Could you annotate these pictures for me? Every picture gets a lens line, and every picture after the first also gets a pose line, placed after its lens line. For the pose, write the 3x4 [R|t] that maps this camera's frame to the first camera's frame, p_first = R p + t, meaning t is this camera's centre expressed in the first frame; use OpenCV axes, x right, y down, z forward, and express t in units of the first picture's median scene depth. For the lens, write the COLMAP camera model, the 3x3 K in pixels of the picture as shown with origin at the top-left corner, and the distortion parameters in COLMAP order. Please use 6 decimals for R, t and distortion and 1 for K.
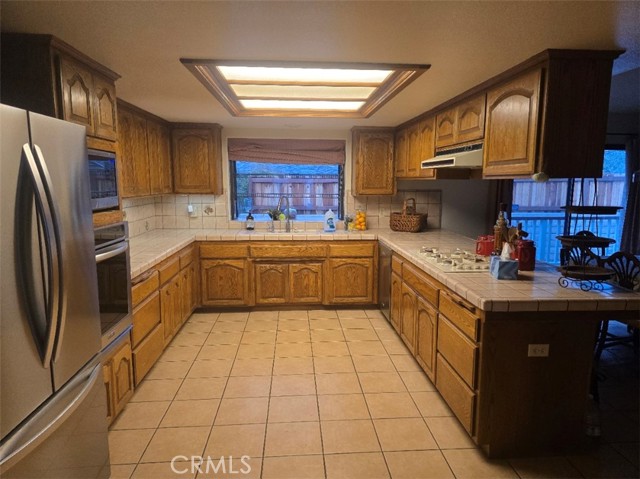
lens RADIAL K [[430.0, 0, 320.0], [0, 430.0, 239.5], [0, 0, 1]] dist [-0.003649, -0.001674]
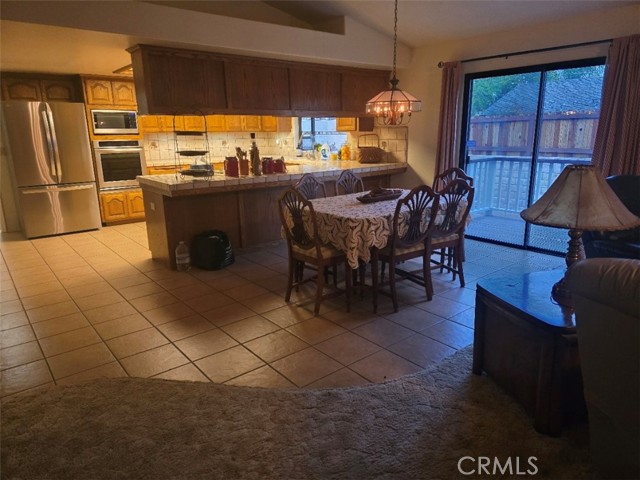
lens RADIAL K [[430.0, 0, 320.0], [0, 430.0, 240.0], [0, 0, 1]] dist [-0.003649, -0.001674]
pose [[0.579887, 0.197020, -0.790515, 1.041002], [-0.094450, 0.980033, 0.174969, -0.008819], [0.809203, -0.026798, 0.586917, 0.214669]]
